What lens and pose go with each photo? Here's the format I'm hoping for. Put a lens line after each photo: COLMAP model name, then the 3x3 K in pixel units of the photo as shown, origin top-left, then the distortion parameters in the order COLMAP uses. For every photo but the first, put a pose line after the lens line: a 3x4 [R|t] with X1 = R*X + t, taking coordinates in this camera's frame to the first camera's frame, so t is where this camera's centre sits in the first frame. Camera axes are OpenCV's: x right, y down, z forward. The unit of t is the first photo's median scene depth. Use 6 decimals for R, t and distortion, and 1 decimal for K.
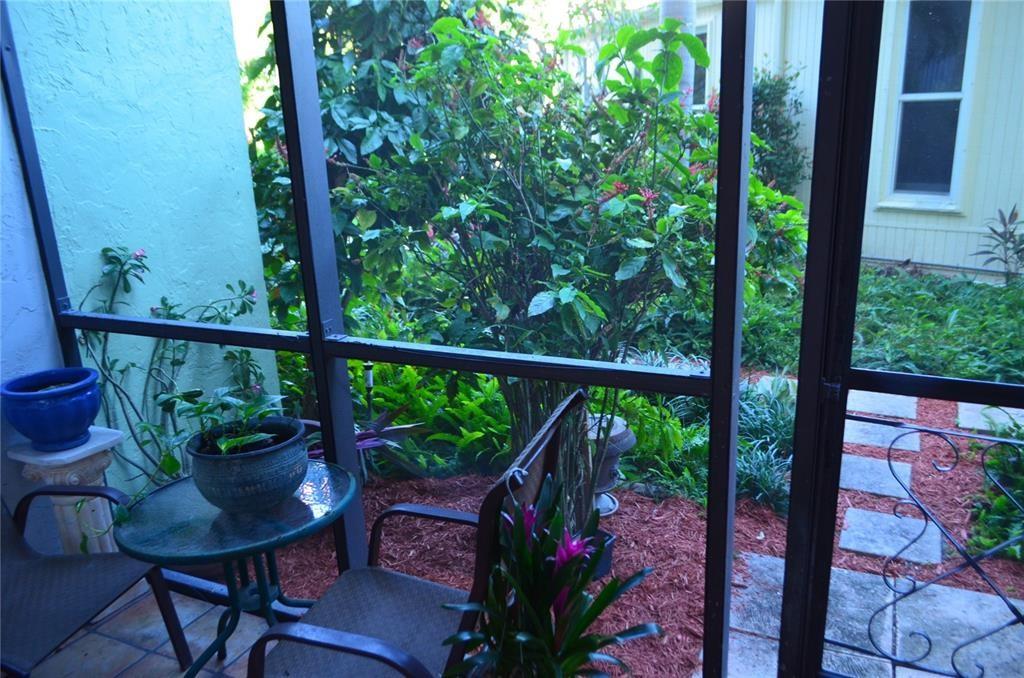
lens RADIAL K [[800.6, 0, 502.9], [0, 800.6, 351.9], [0, 0, 1]] dist [-0.000038, -0.009045]
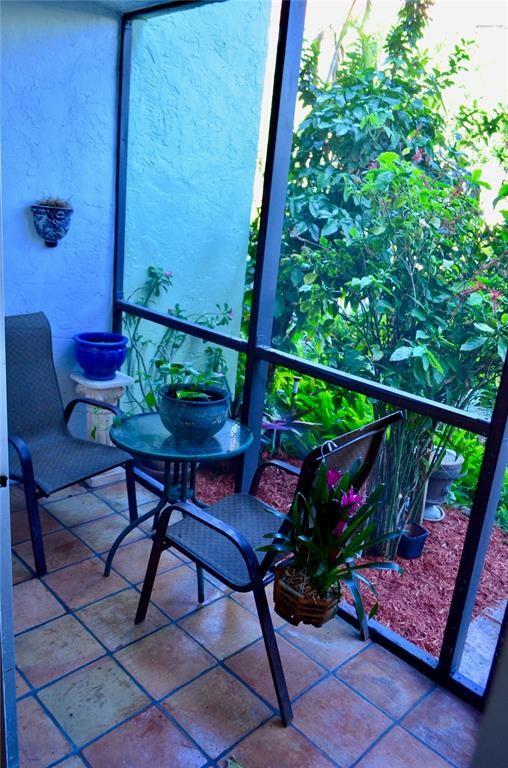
lens RADIAL K [[600.5, 0, 253.8], [0, 600.5, 382.1], [0, 0, 1]] dist [-0.000038, -0.009045]
pose [[0.932047, 0.226573, -0.282758, 0.093630], [-0.228668, 0.973156, 0.026035, 0.017911], [0.281066, 0.040392, 0.958838, -0.096176]]
